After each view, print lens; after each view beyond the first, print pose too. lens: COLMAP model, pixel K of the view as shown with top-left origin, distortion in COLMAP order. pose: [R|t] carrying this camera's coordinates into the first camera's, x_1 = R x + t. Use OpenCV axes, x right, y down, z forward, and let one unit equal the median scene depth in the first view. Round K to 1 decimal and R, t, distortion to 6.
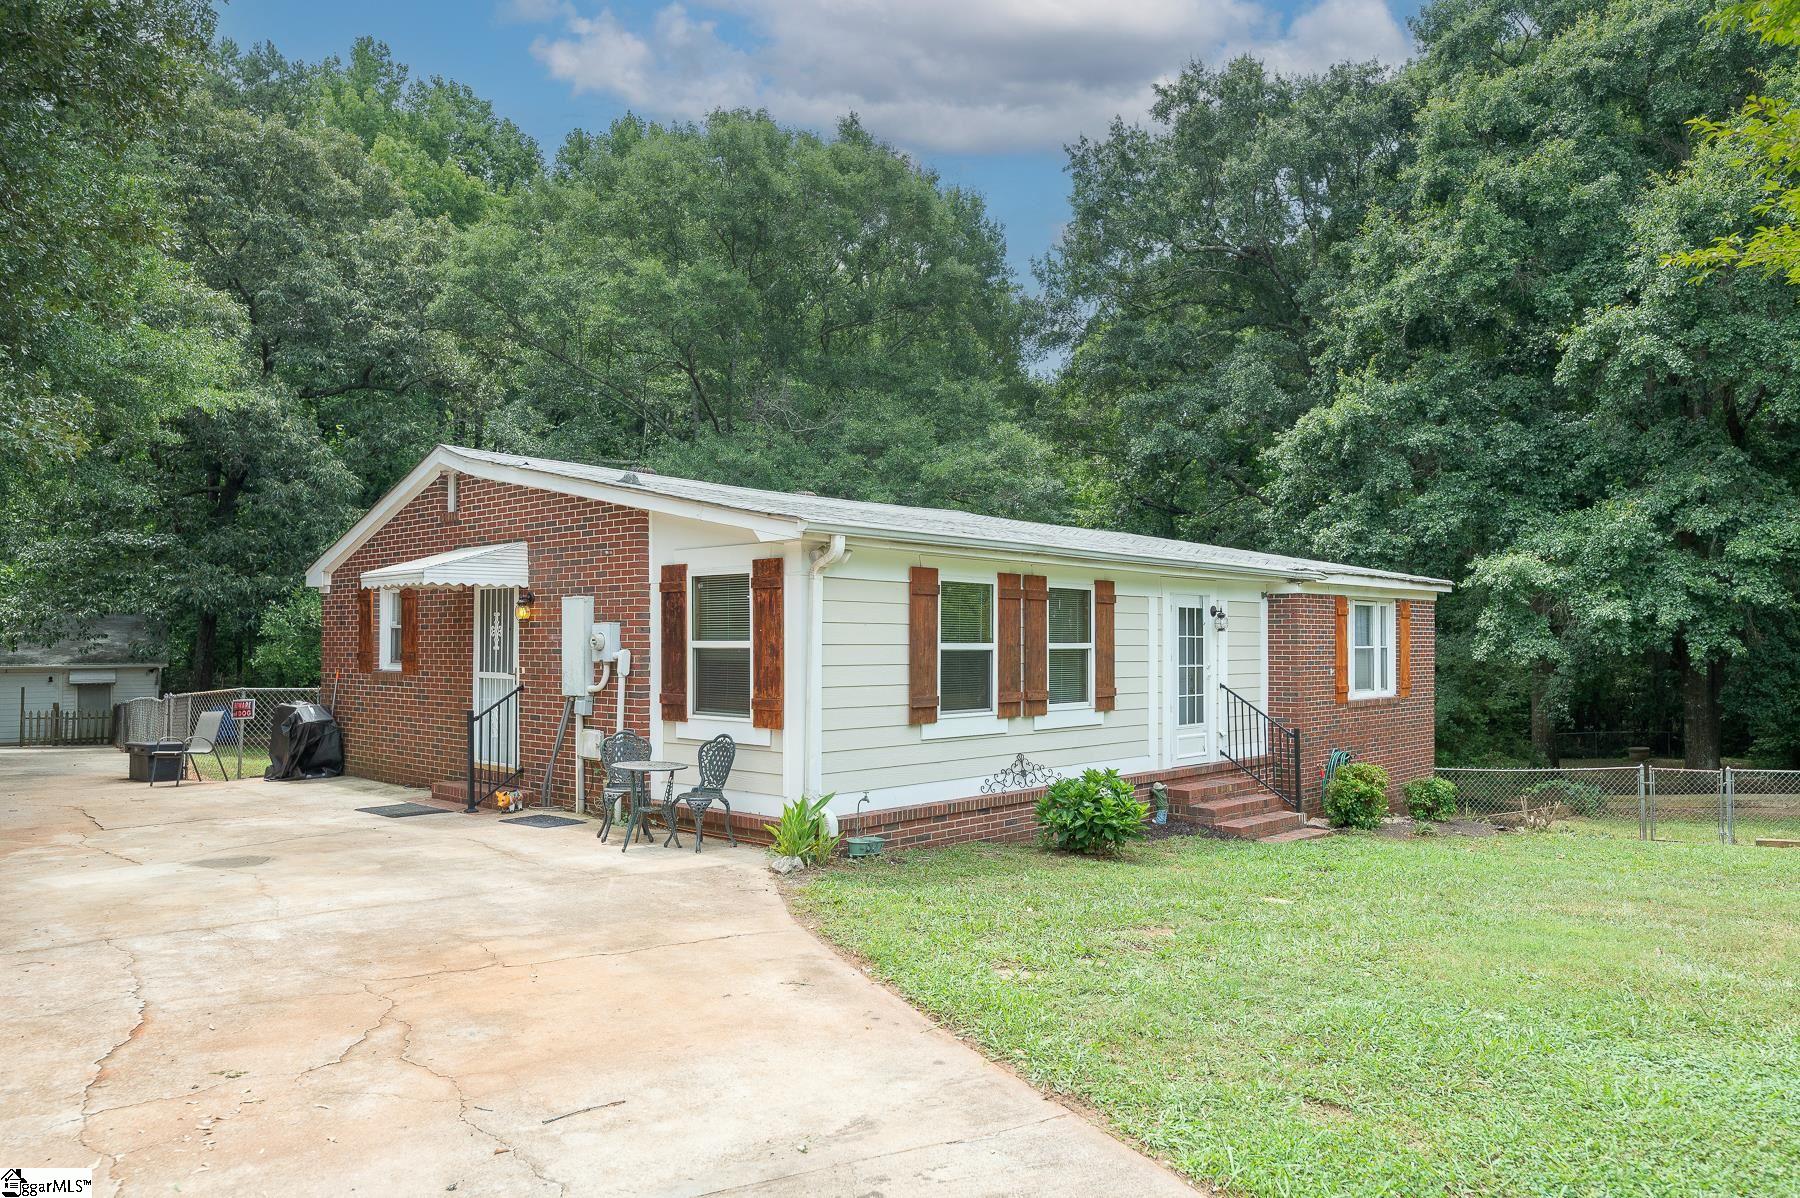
lens RADIAL K [[1185.9, 0, 900.0], [0, 1185.9, 599.0], [0, 0, 1]] dist [0.000087, -0.000039]
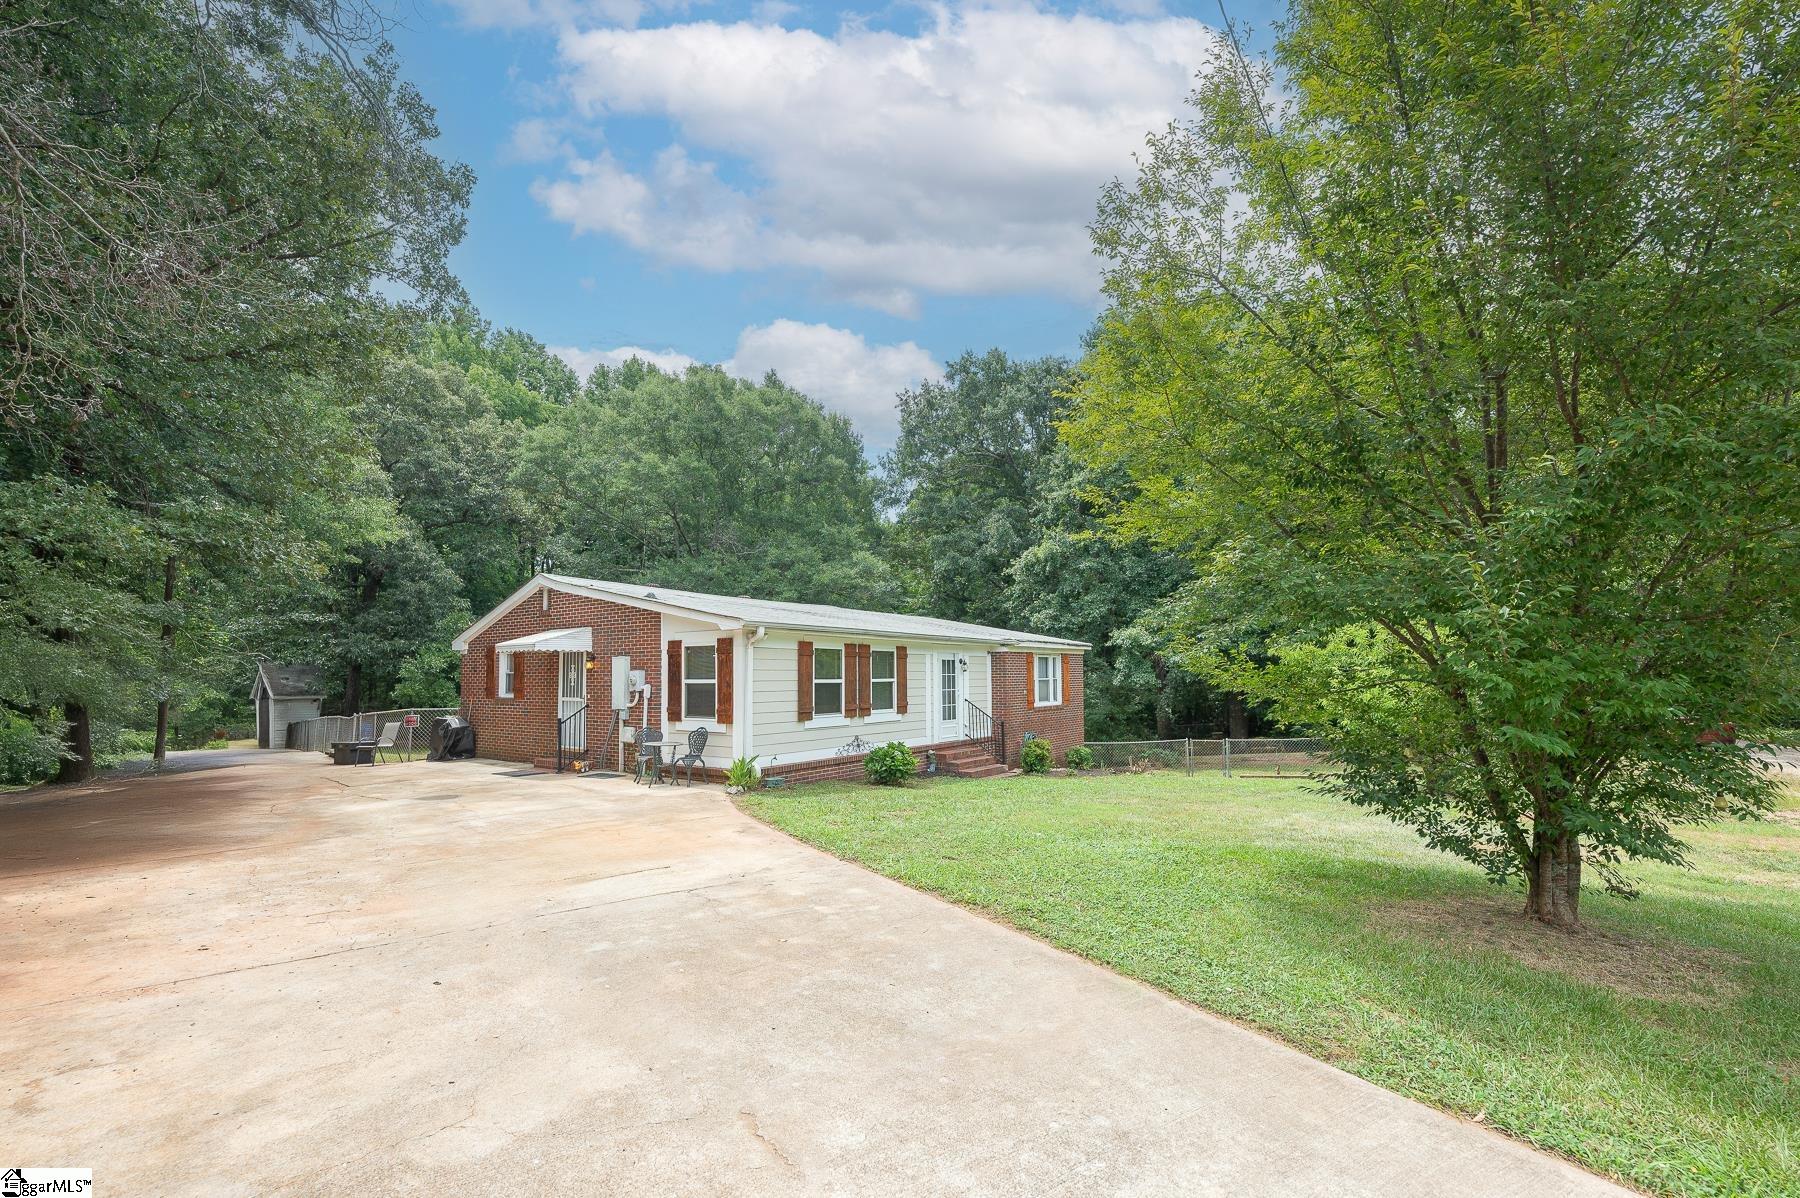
lens RADIAL K [[756.2, 0, 919.0], [0, 756.2, 637.2], [0, 0, 1]] dist [0.000294, -0.000011]
pose [[0.989210, -0.001095, 0.146503, 0.014269], [0.003359, 0.999879, -0.015208, -0.008799], [-0.146469, 0.015536, 0.989093, -0.174891]]
